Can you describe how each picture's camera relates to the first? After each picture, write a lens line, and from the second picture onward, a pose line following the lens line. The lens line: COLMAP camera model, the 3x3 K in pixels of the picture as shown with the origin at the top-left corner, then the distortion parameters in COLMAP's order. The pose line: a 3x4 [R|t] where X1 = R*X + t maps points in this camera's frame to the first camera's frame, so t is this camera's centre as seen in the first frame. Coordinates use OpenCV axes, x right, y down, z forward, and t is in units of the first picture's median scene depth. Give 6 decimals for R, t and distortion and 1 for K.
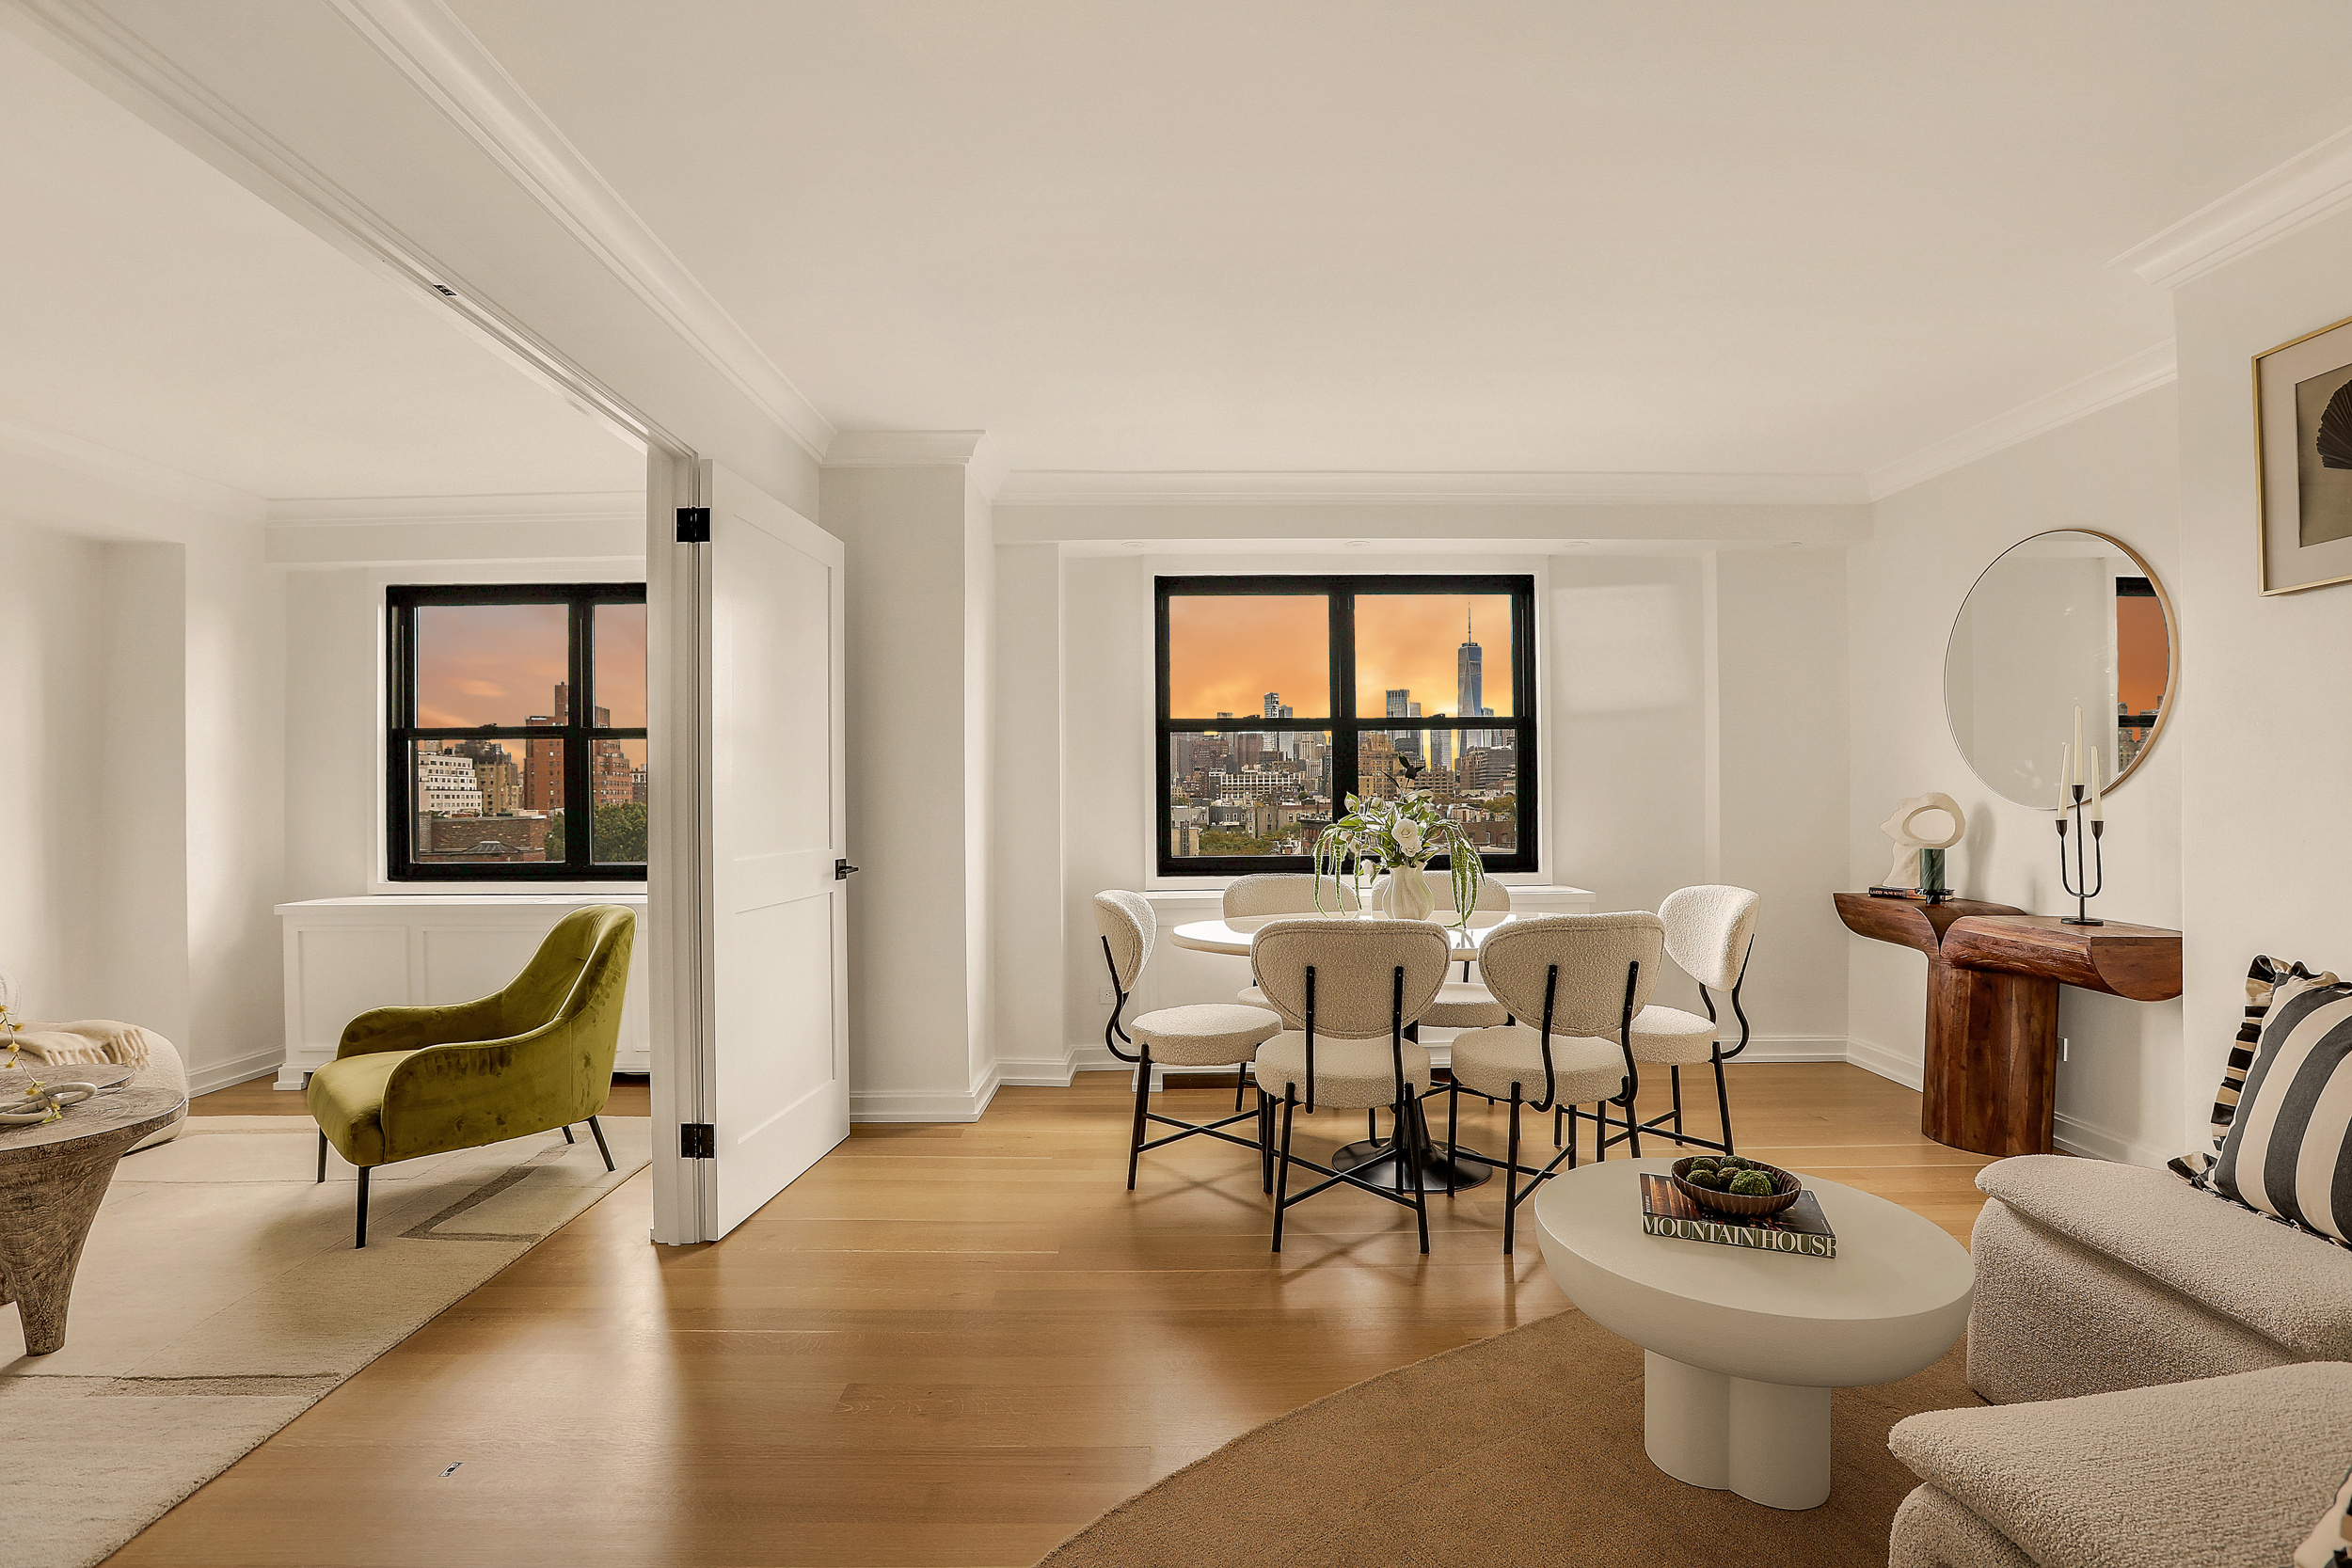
lens RADIAL K [[1078.2, 0, 1176.0], [0, 1078.2, 784.0], [0, 0, 1]] dist [-0.027353, 0.011211]
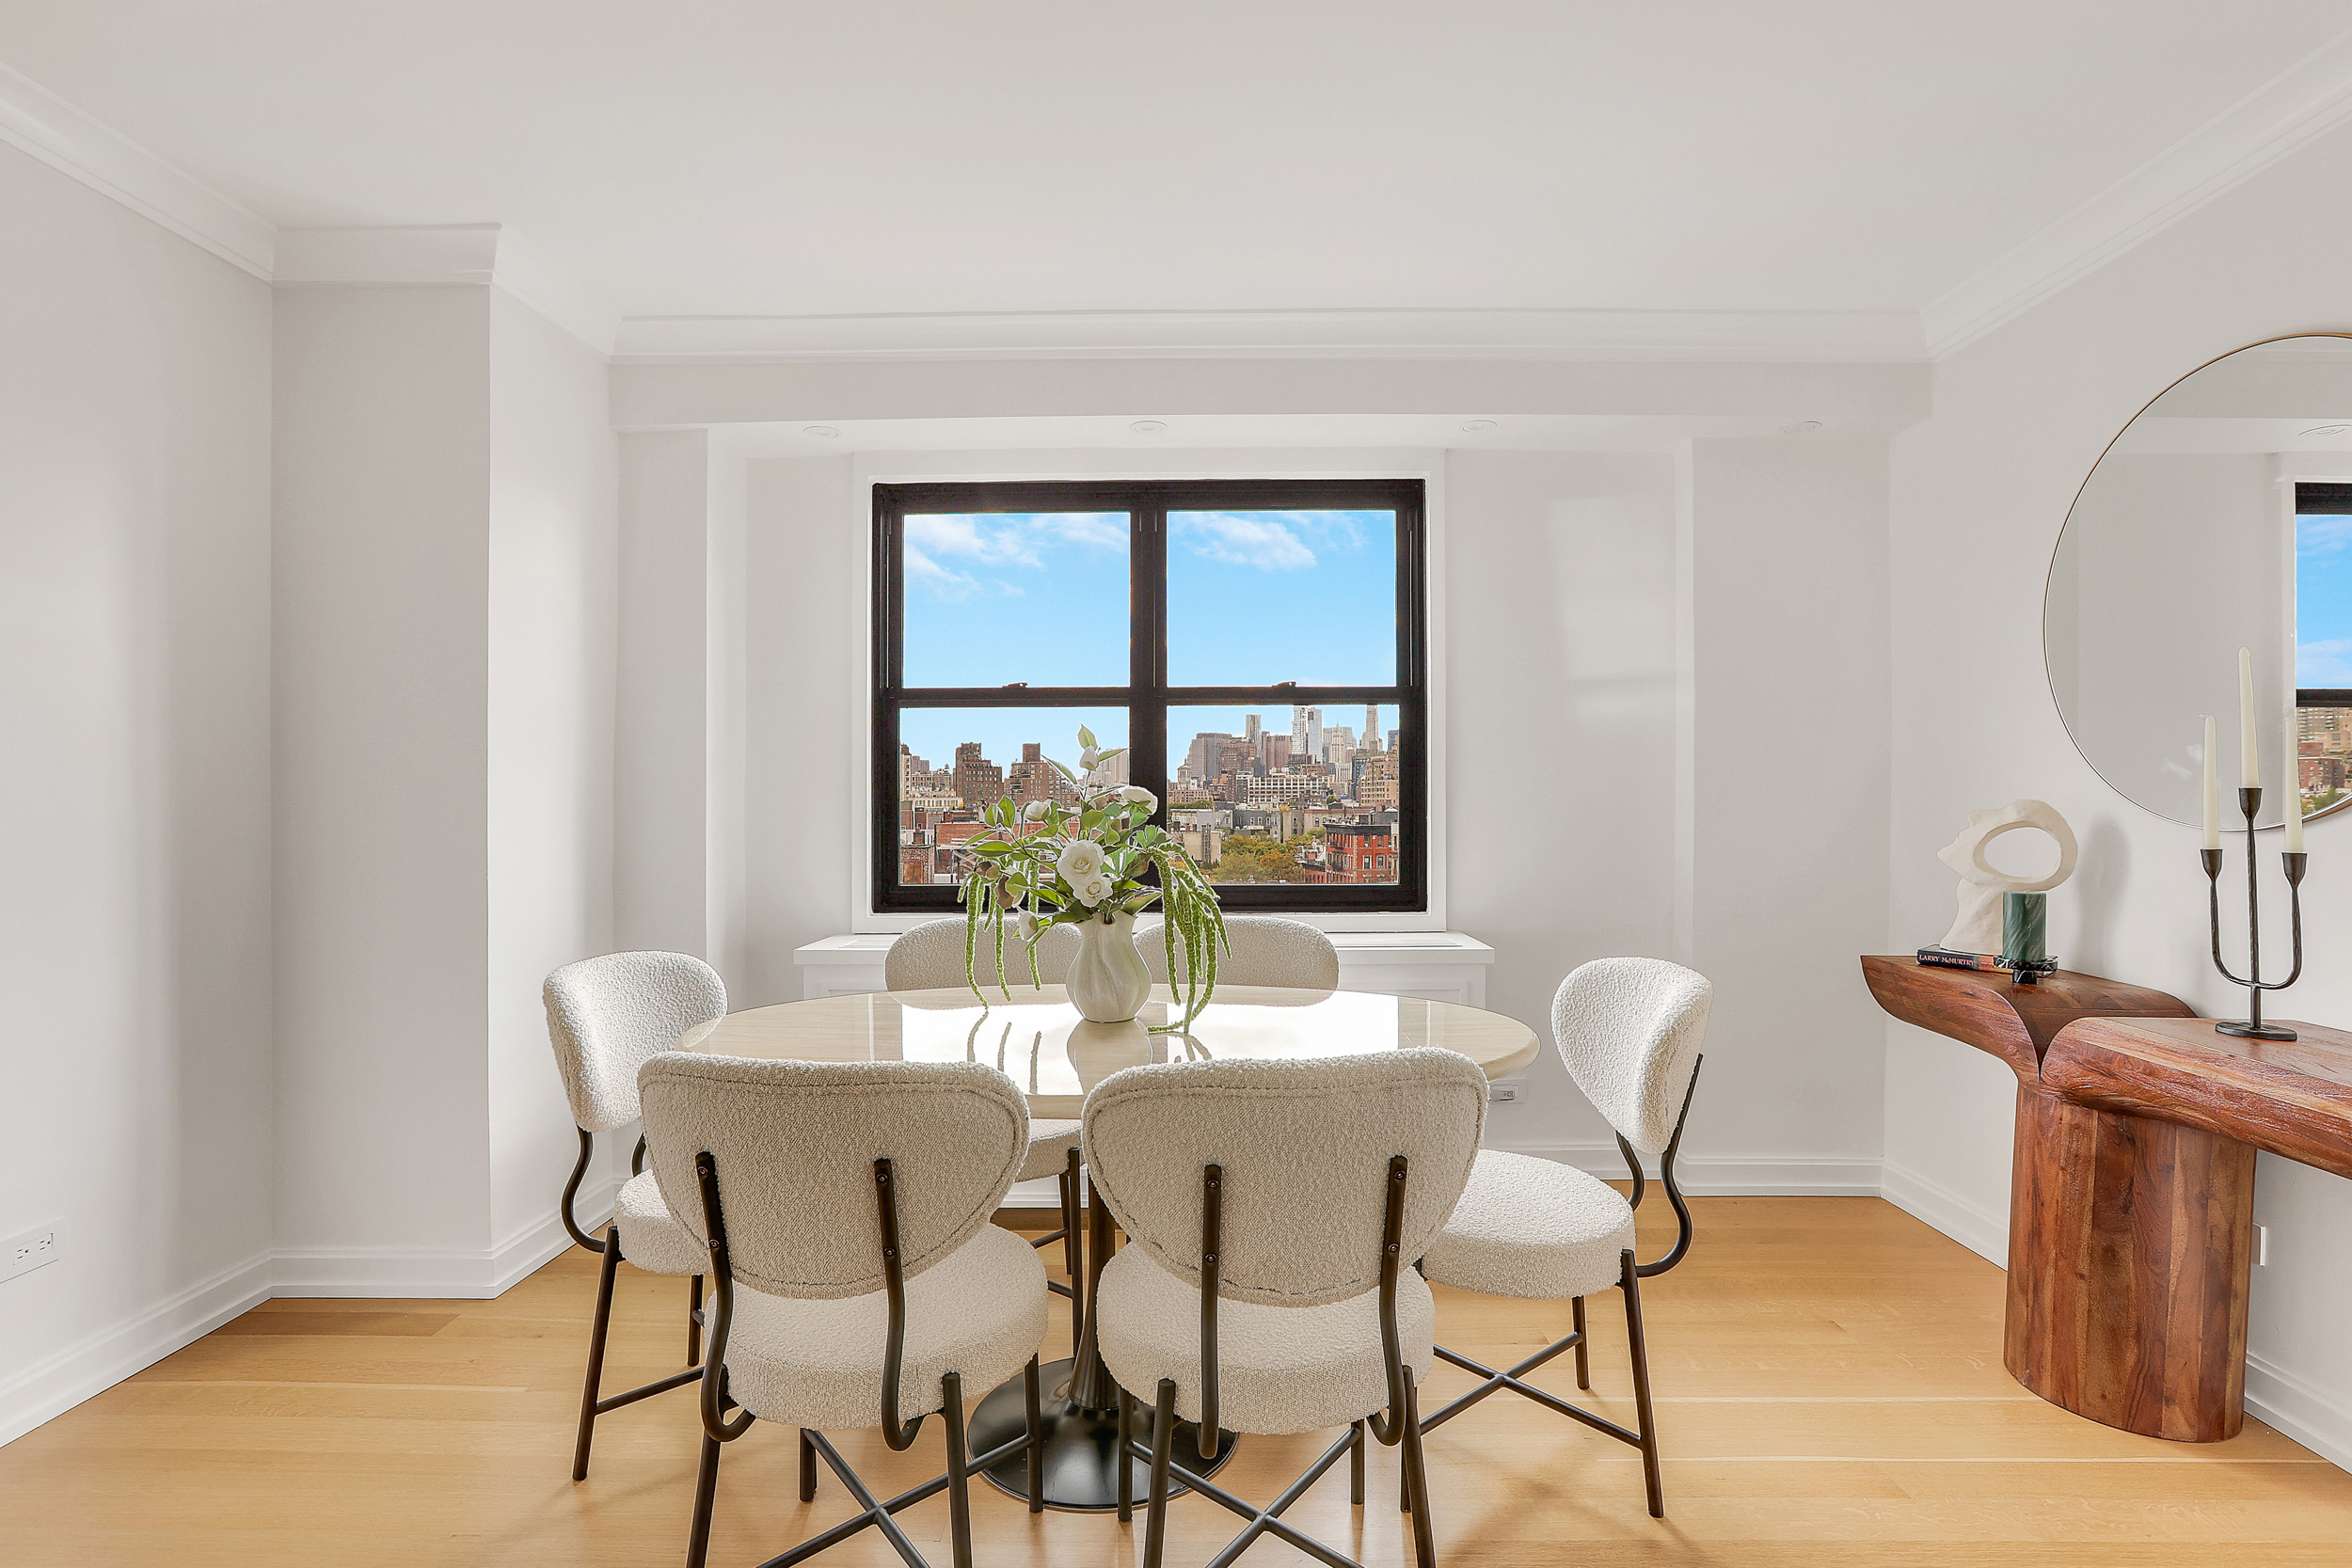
lens RADIAL K [[1078.2, 0, 1176.0], [0, 1078.2, 784.0], [0, 0, 1]] dist [-0.027353, 0.011211]
pose [[0.999350, 0.007506, -0.035271, 0.244860], [-0.007602, 0.999968, -0.002606, 0.003815], [0.035251, 0.002872, 0.999374, 0.373520]]
